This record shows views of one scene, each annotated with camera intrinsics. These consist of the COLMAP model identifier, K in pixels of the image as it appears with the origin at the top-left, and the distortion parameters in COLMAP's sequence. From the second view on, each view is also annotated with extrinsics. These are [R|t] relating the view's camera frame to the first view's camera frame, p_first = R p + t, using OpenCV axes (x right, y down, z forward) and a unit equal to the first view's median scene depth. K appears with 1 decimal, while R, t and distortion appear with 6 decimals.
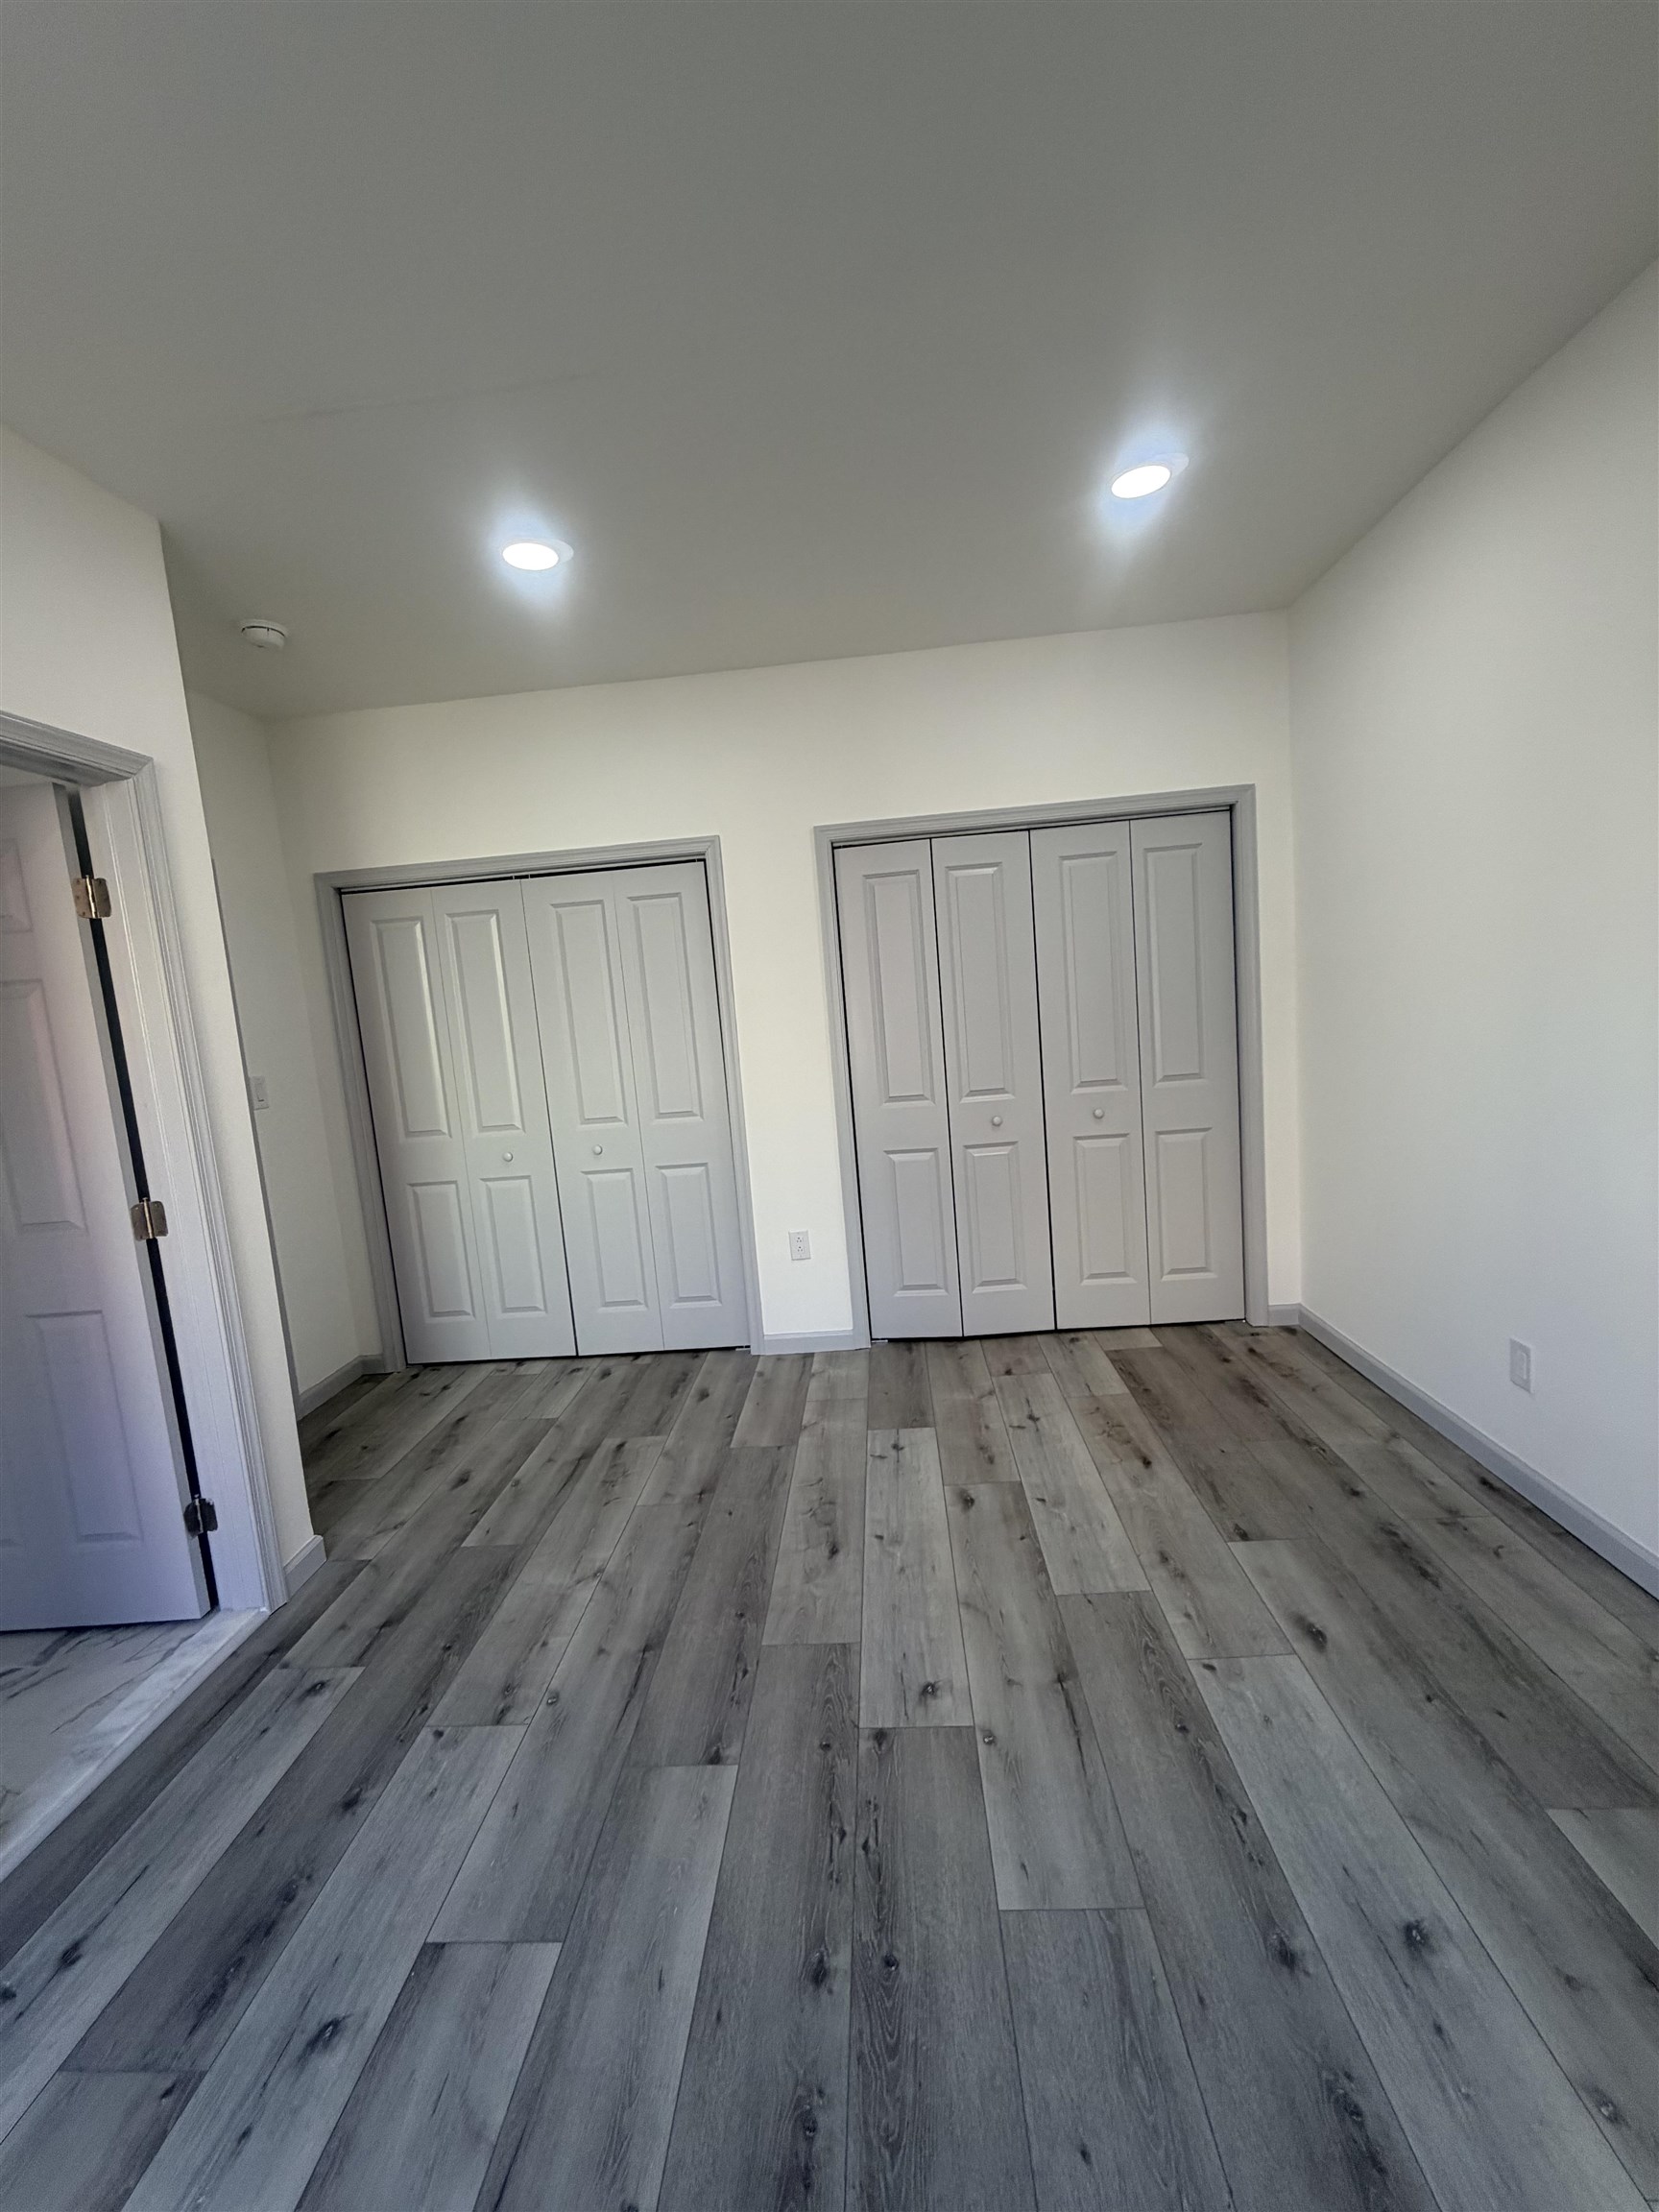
lens RADIAL K [[882.7, 0, 828.8], [0, 882.7, 1104.8], [0, 0, 1]] dist [0.000906, -0.000336]
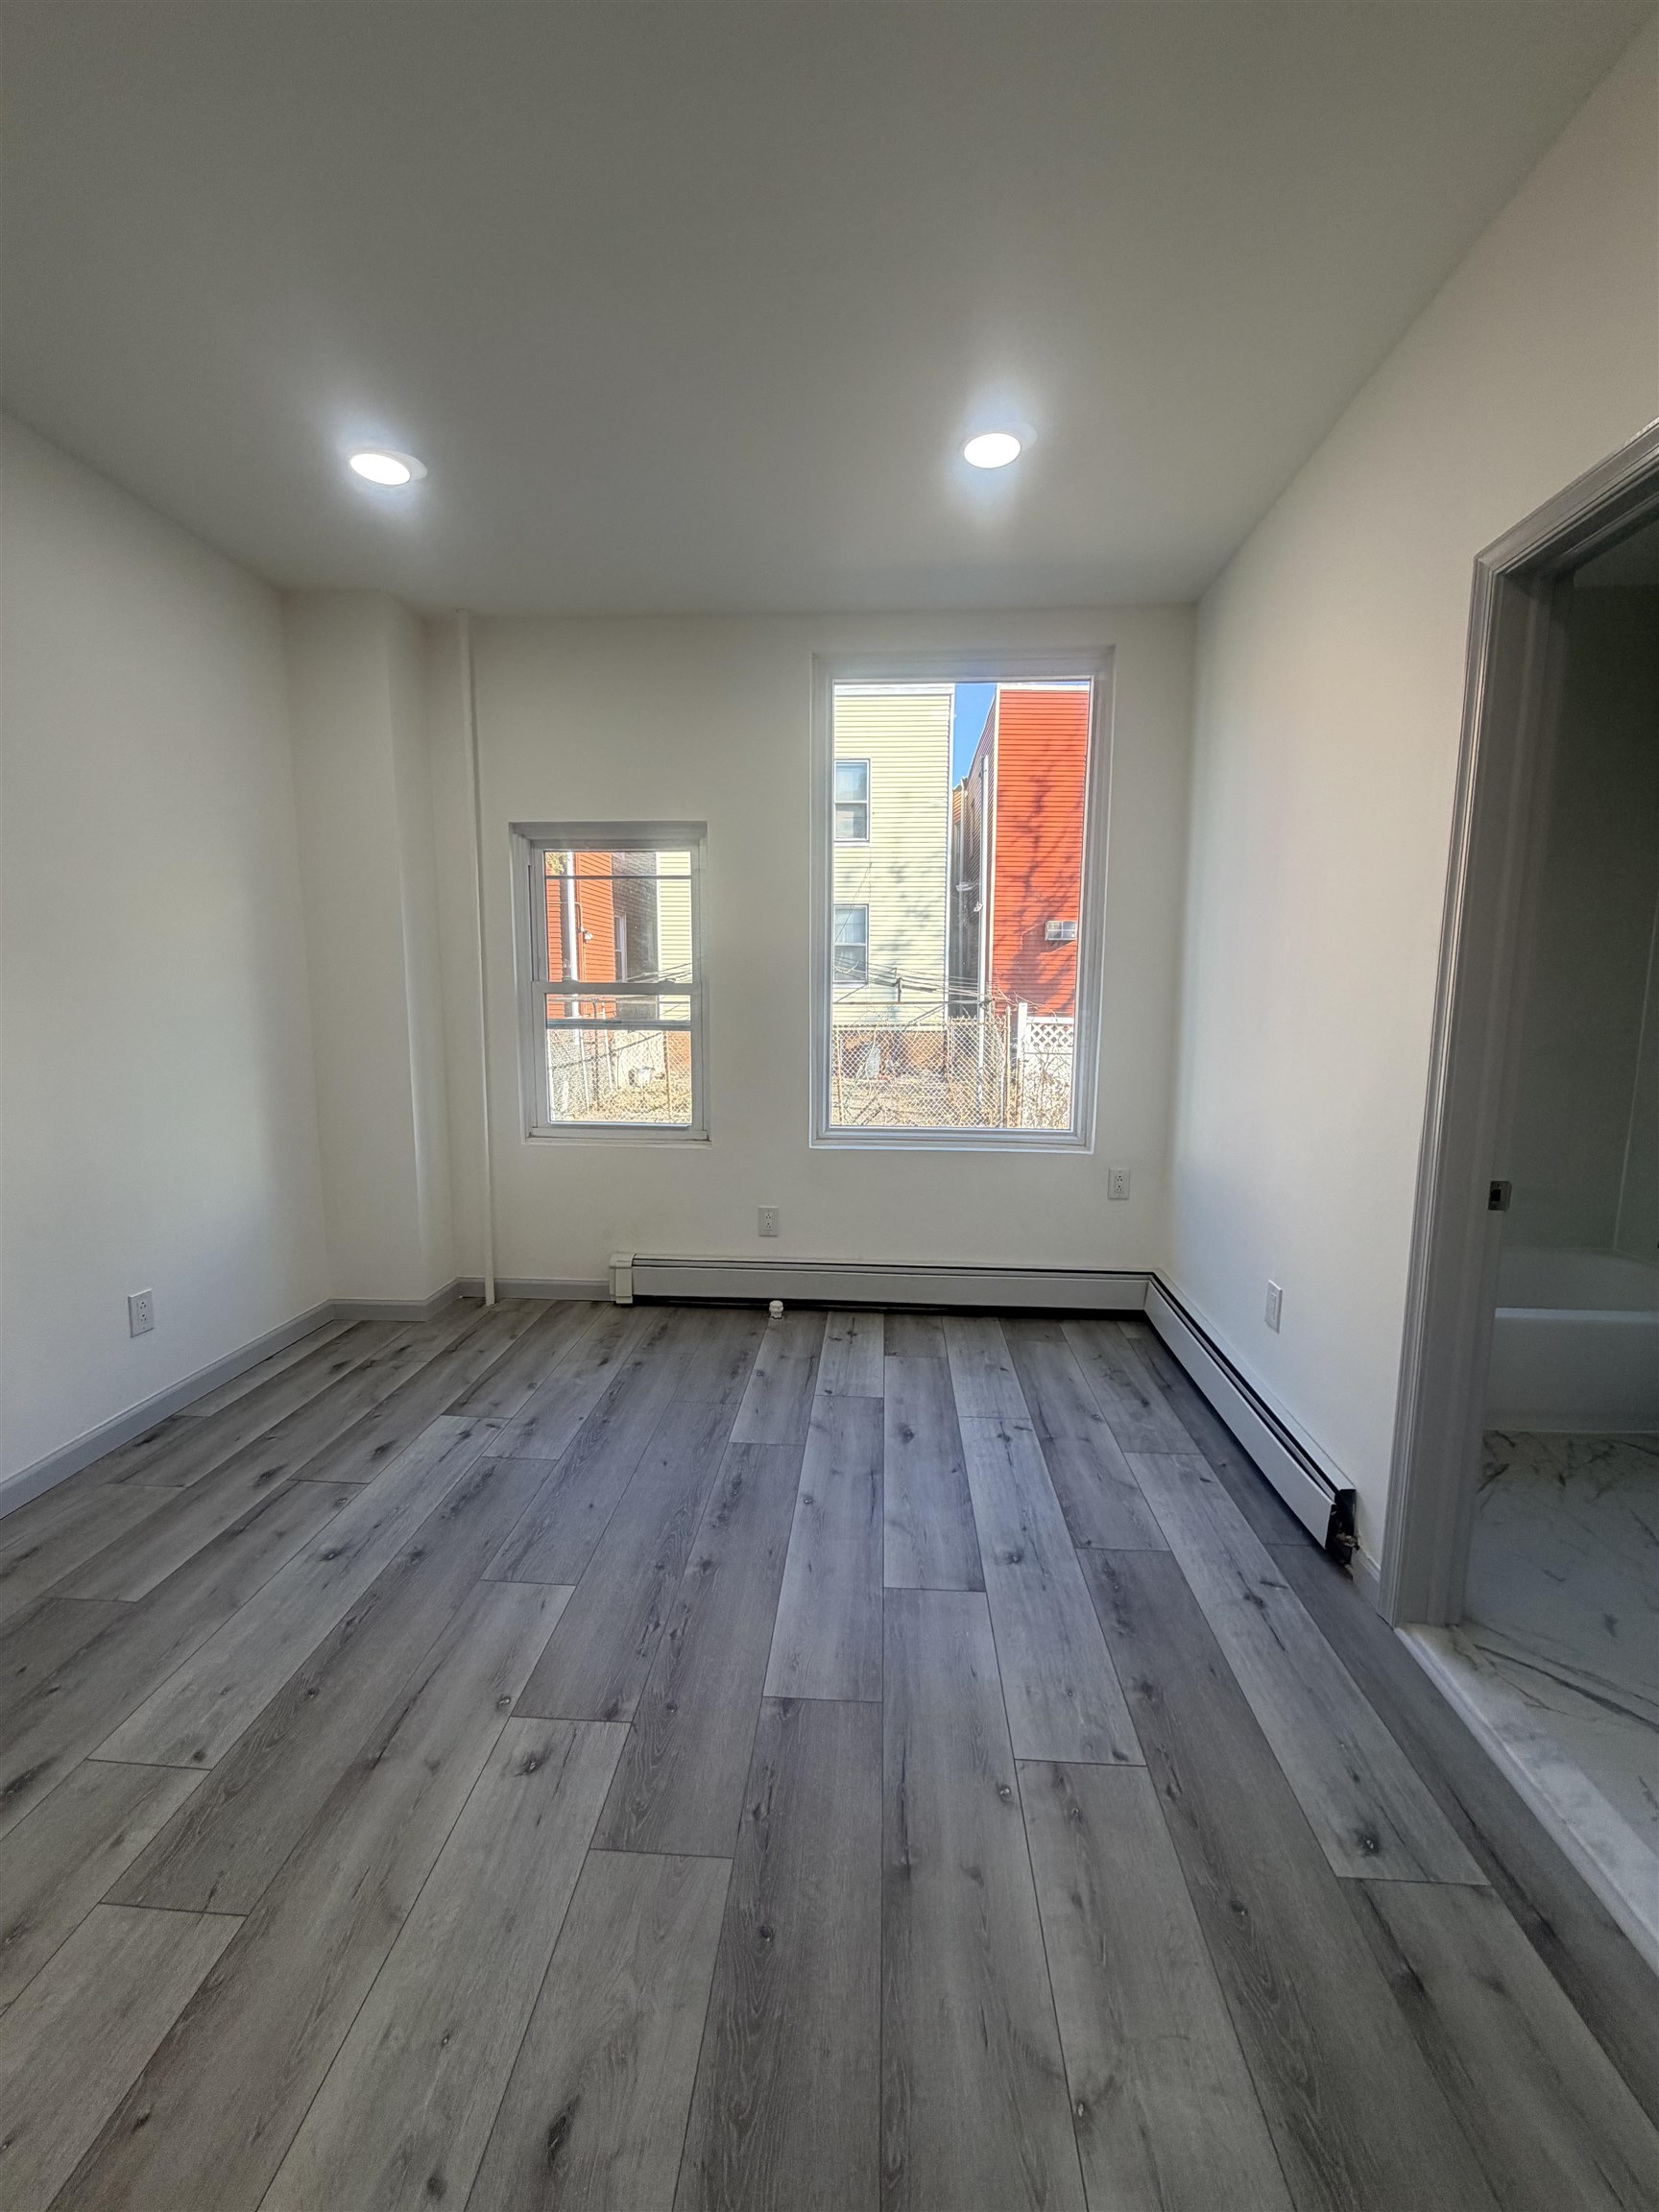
lens RADIAL K [[882.7, 0, 828.8], [0, 882.7, 1098.4], [0, 0, 1]] dist [0.000906, -0.000336]
pose [[-0.997137, 0.073893, 0.016022, -0.237797], [0.075579, 0.968020, 0.239217, -0.128742], [0.002166, 0.239744, -0.970834, 1.768621]]
